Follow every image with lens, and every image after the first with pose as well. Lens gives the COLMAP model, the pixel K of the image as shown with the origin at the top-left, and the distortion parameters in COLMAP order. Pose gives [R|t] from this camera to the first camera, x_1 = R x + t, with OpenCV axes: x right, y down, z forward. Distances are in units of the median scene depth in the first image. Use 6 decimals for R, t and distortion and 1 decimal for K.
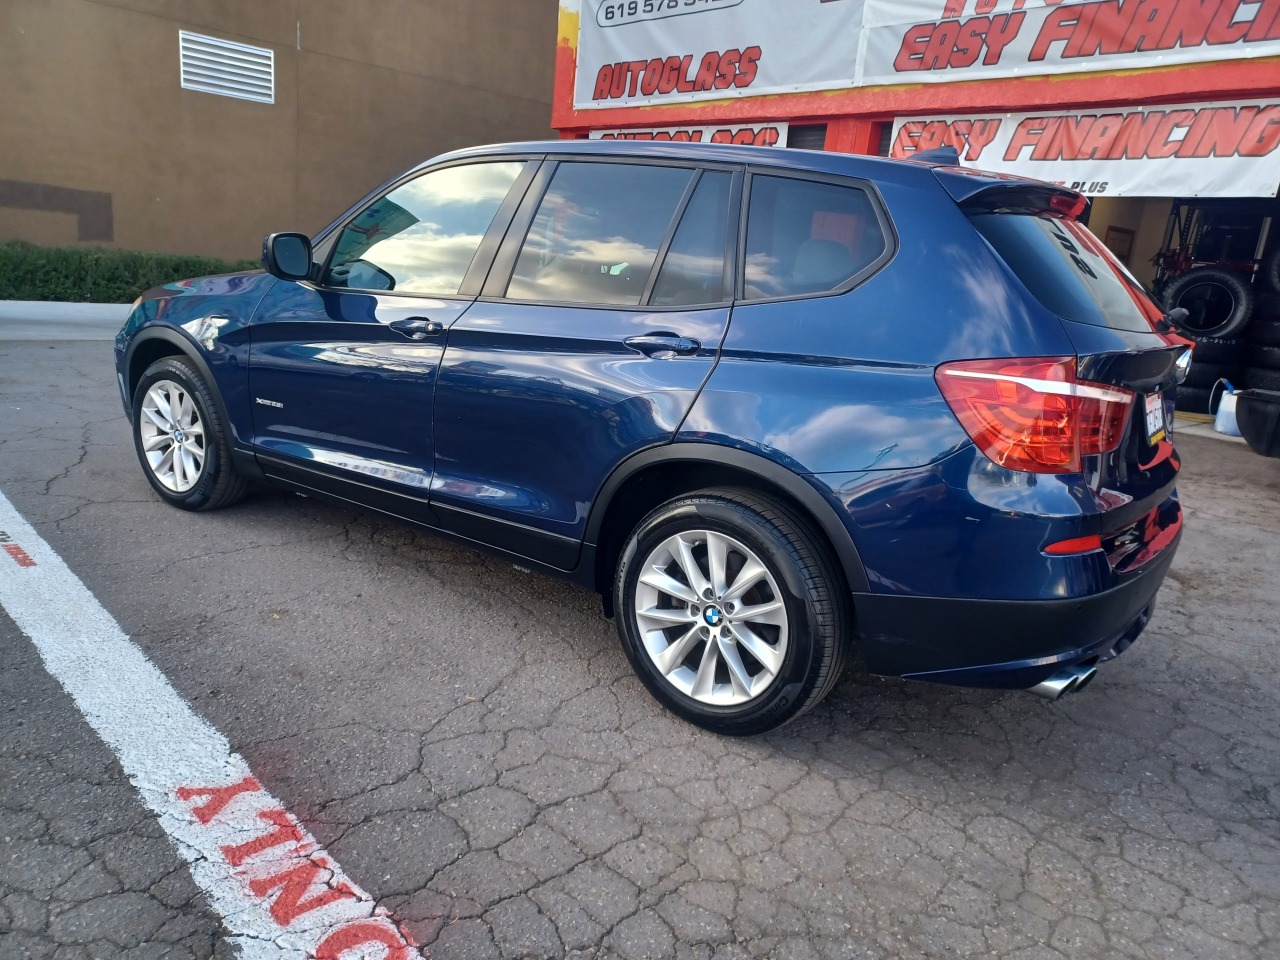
lens RADIAL K [[950.0, 0, 619.2], [0, 950.0, 478.7], [0, 0, 1]] dist [0.066430, -0.092380]
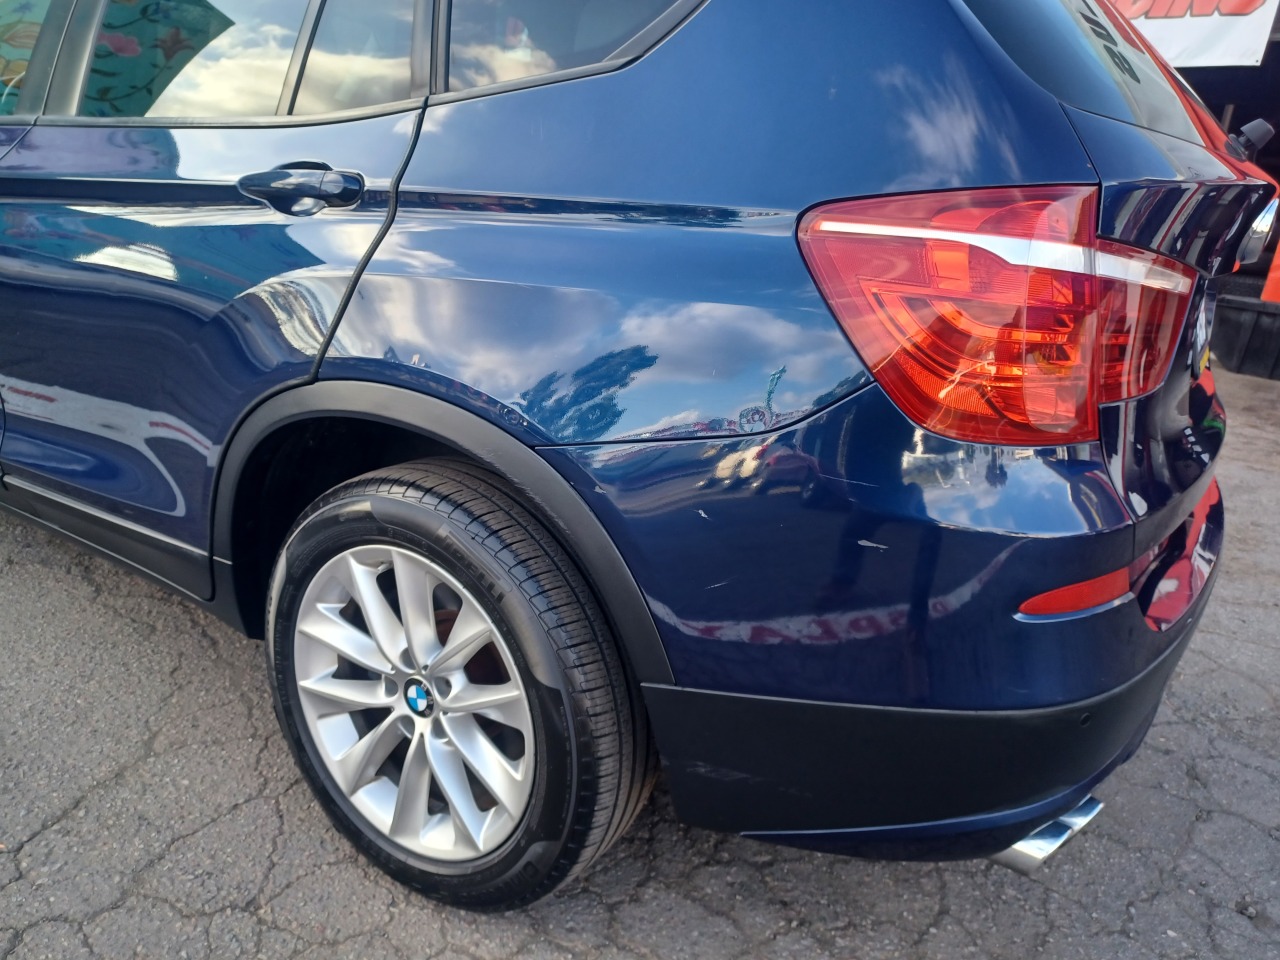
lens RADIAL K [[958.6, 0, 633.2], [0, 958.6, 477.7], [0, 0, 1]] dist [0.053788, -0.037451]
pose [[0.997111, -0.017860, 0.073835, 0.180538], [0.011673, 0.996448, 0.083395, -0.025727], [-0.075062, -0.082292, 0.993778, 0.448710]]
